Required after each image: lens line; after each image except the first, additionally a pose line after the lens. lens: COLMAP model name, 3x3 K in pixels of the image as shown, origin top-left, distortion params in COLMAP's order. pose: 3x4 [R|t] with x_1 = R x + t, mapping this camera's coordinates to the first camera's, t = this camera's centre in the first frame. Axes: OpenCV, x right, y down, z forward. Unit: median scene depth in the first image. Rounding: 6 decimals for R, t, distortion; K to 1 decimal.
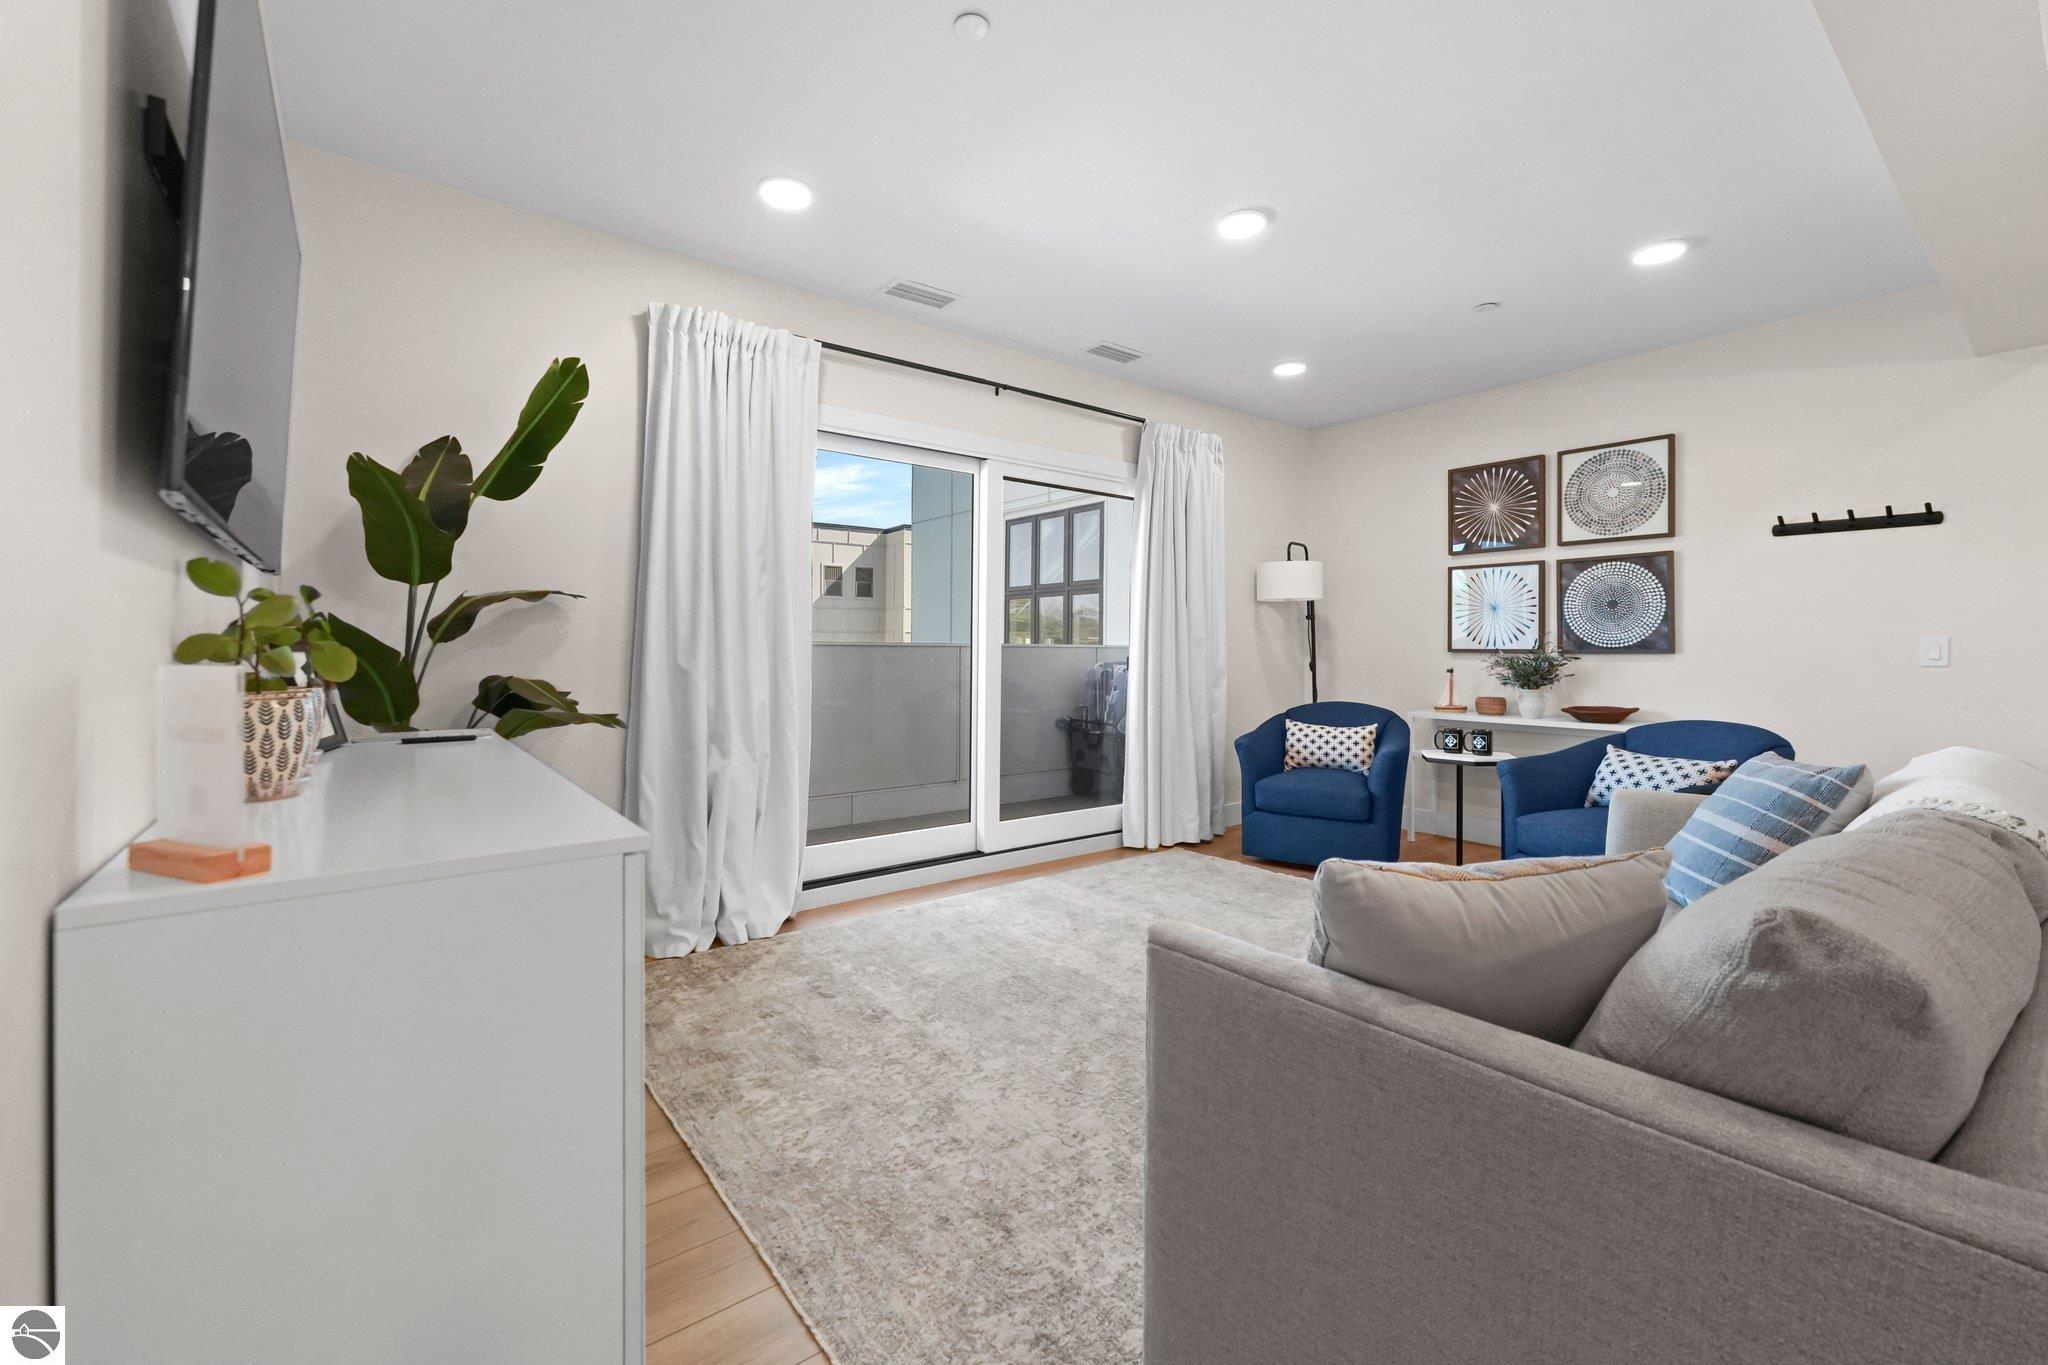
lens RADIAL K [[839.2, 0, 1009.2], [0, 839.2, 647.8], [0, 0, 1]] dist [0.000328, 0.000038]
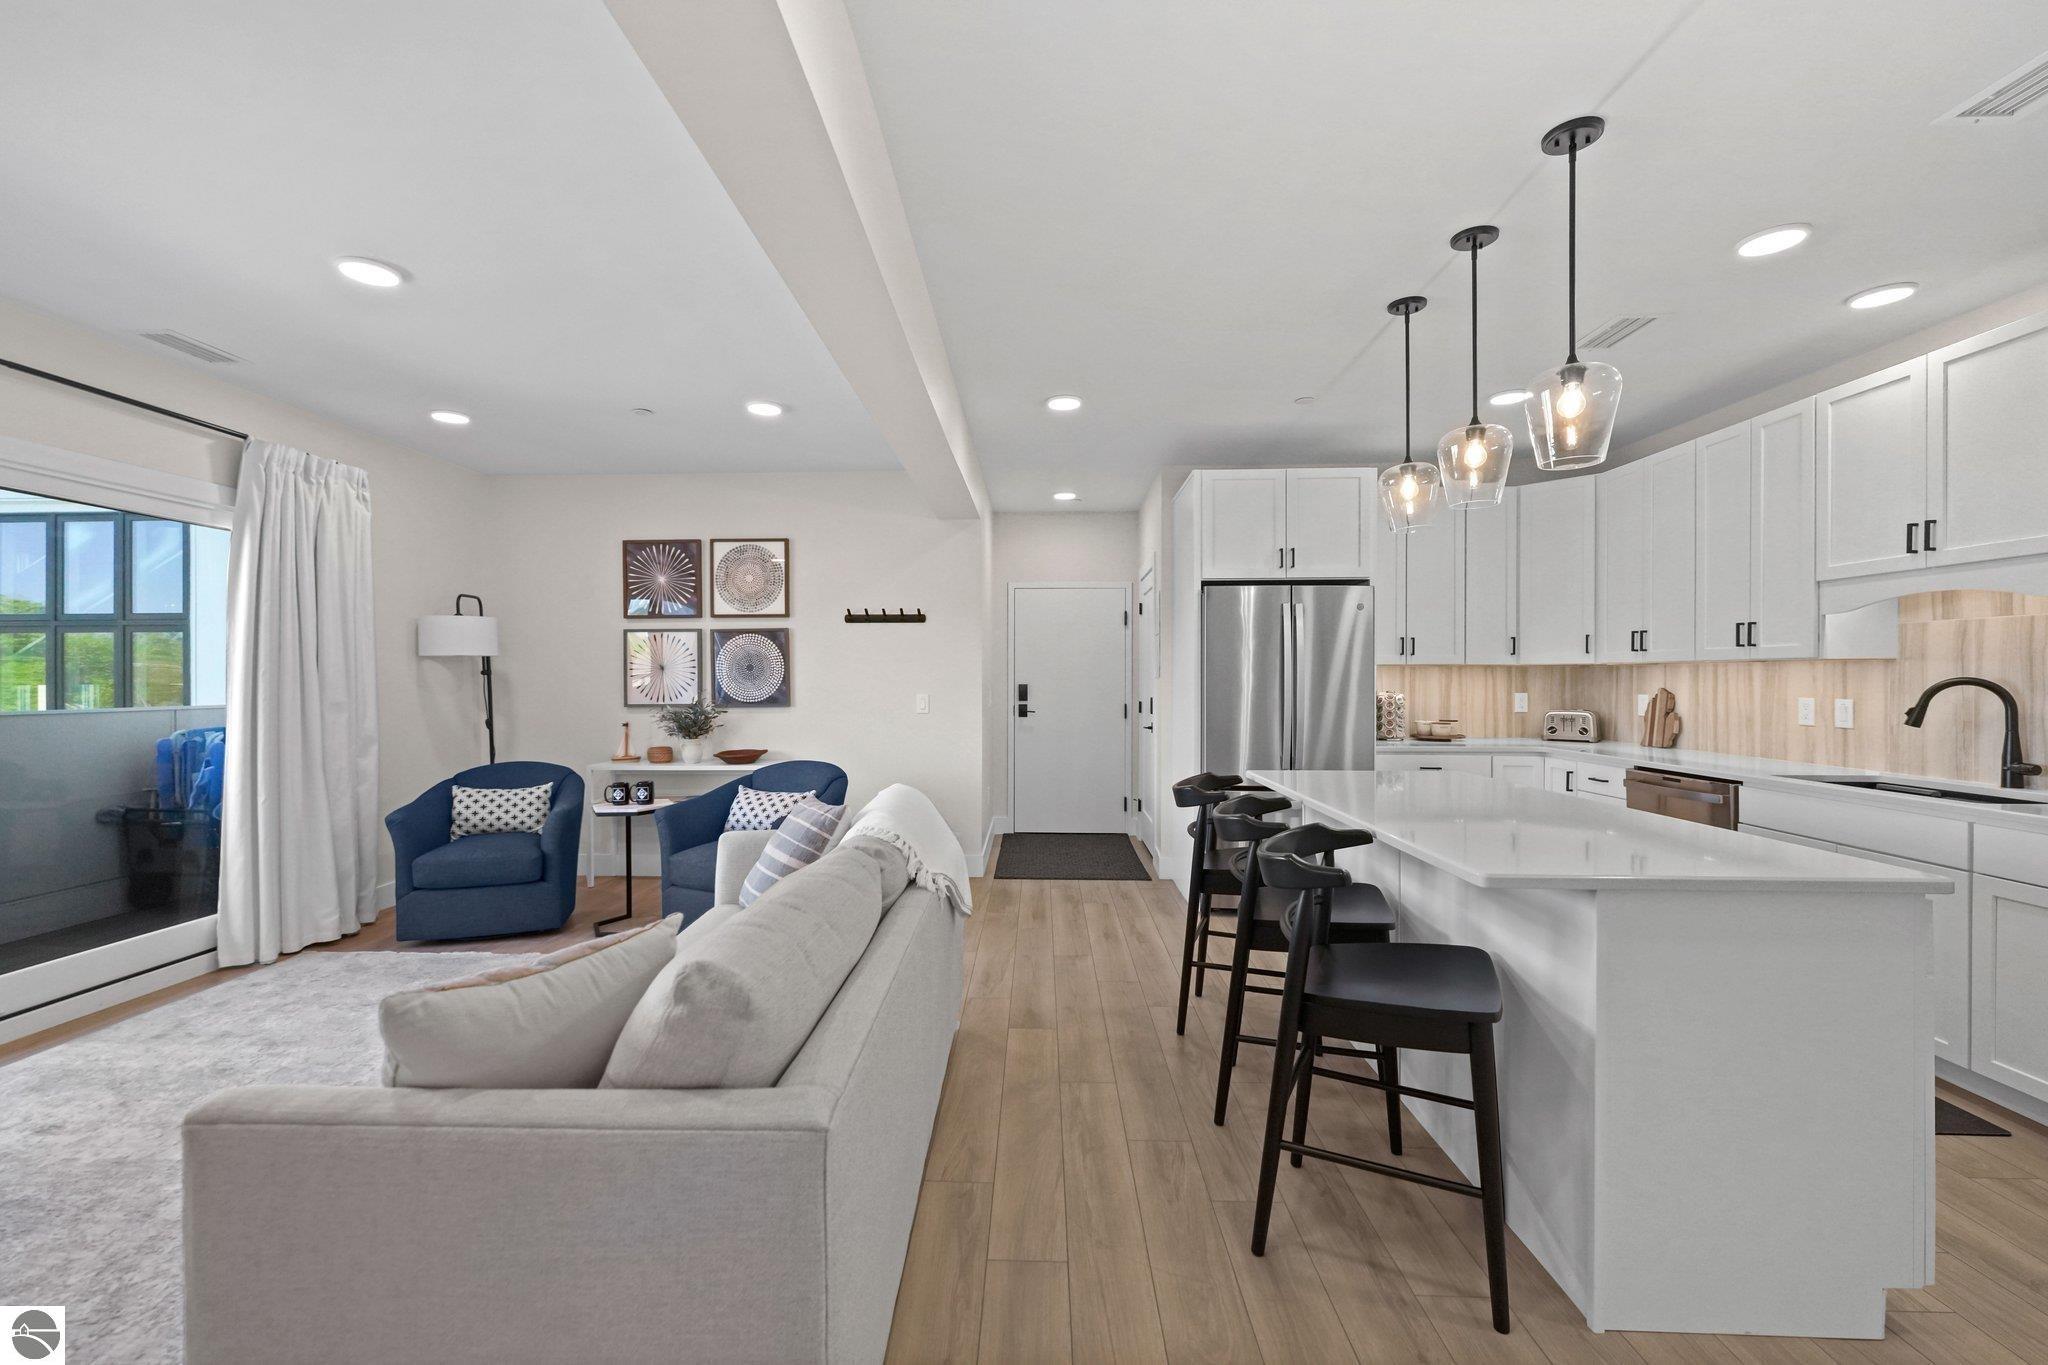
lens RADIAL K [[827.8, 0, 1001.2], [0, 827.8, 682.0], [0, 0, 1]] dist [0.002118, -0.000310]
pose [[0.641569, -0.011181, 0.766984, 0.012183], [0.006581, 0.999937, 0.009071, -0.038150], [-0.767037, -0.000772, 0.641602, -0.076633]]
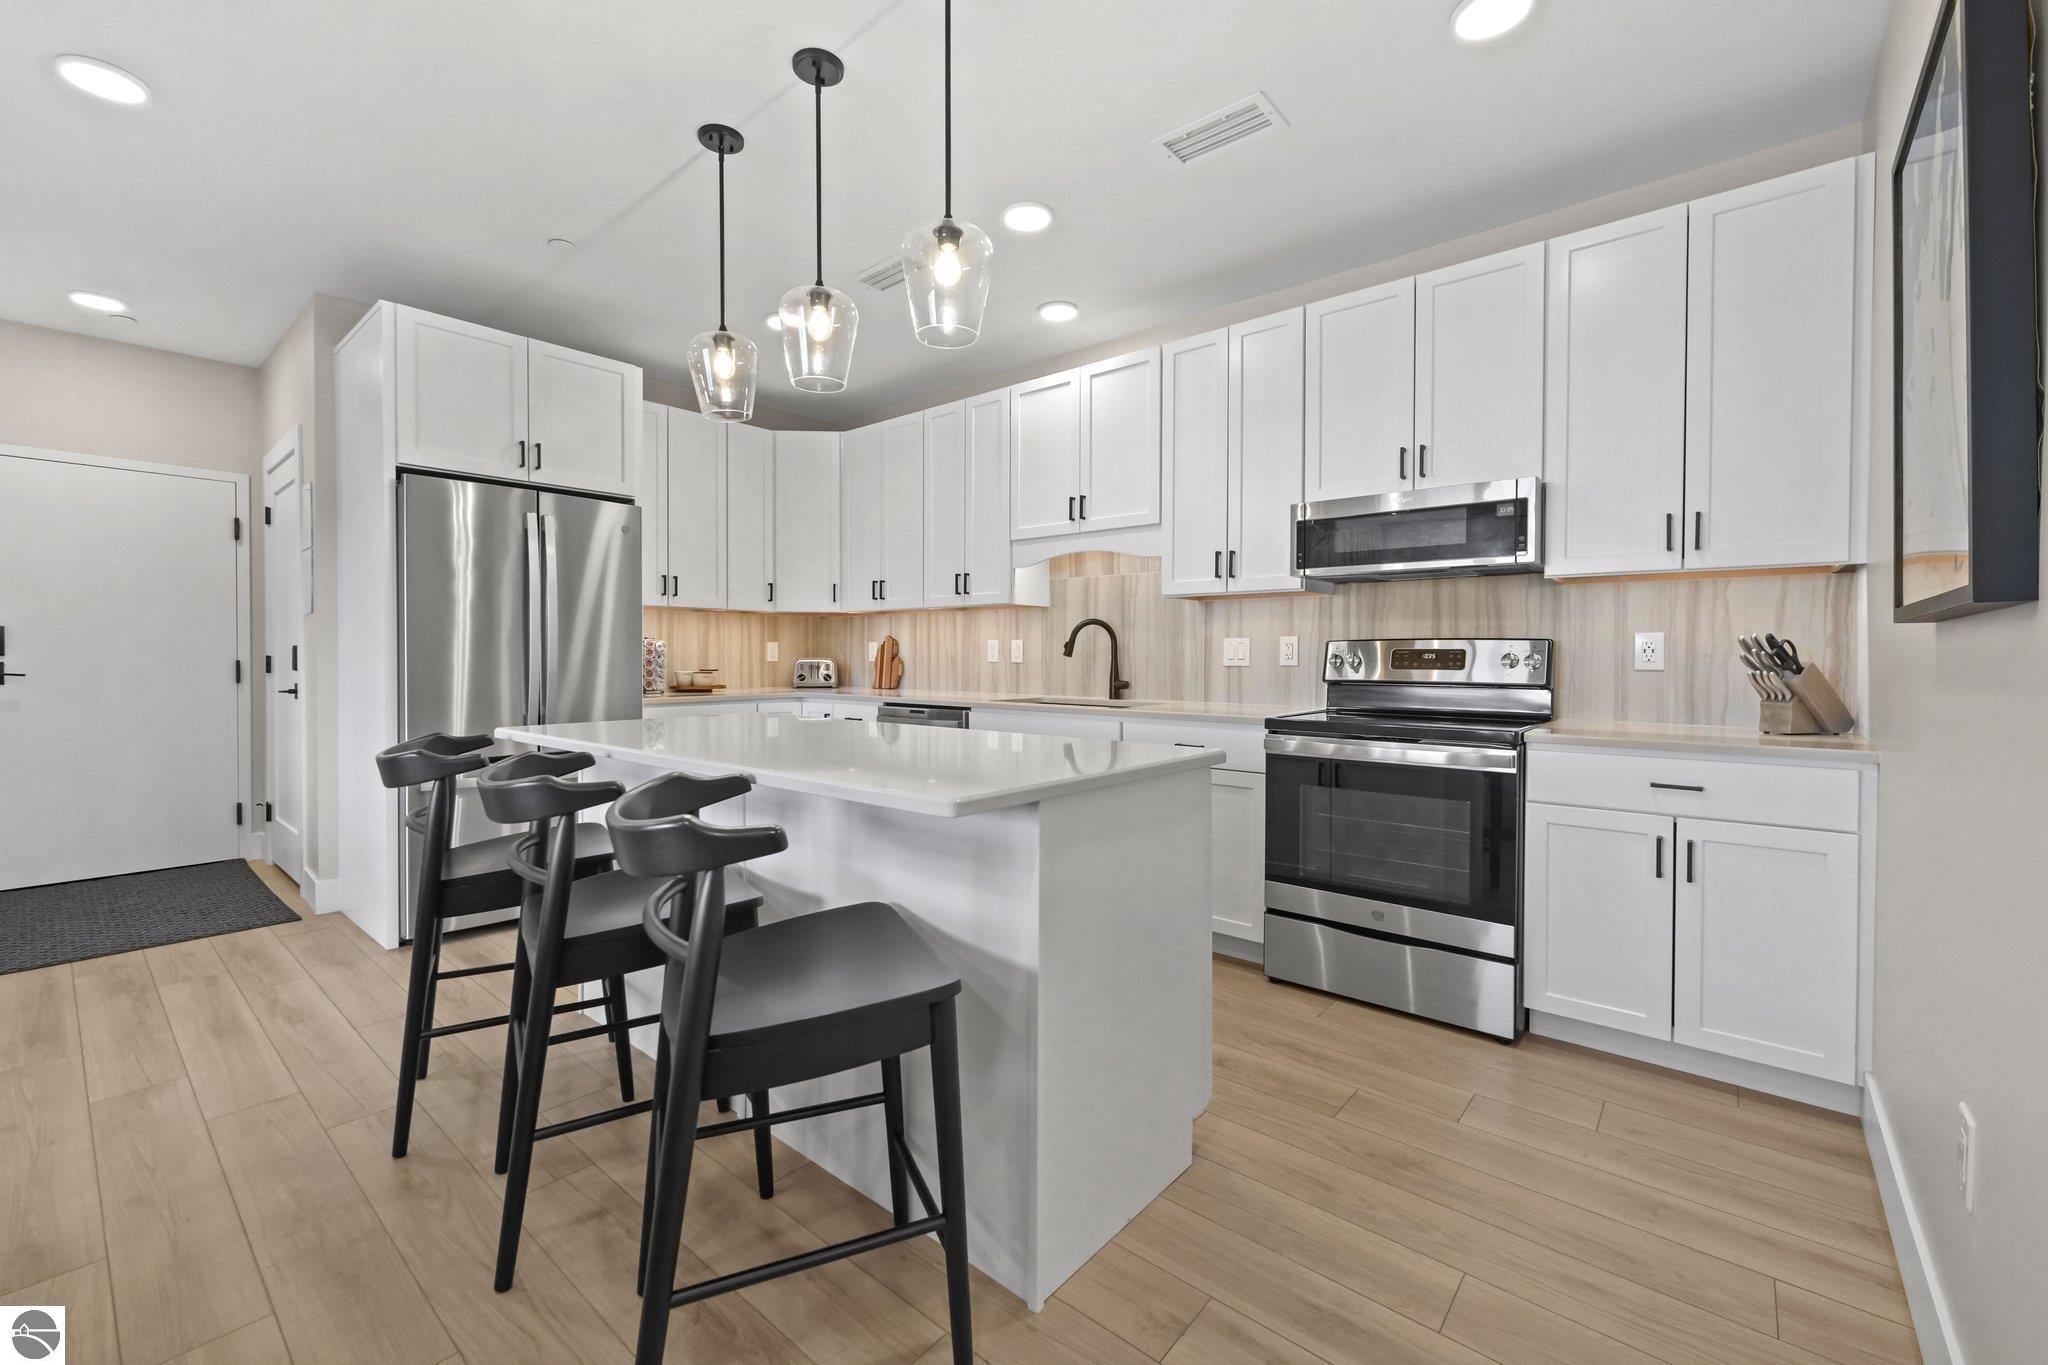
lens RADIAL K [[843.0, 0, 1009.0], [0, 843.0, 668.8], [0, 0, 1]] dist [-0.000042, -0.000082]
pose [[-0.206281, -0.025016, 0.978173, 0.144406], [-0.003232, 0.999685, 0.024885, -0.001278], [-0.978487, 0.001972, -0.206297, 0.027016]]
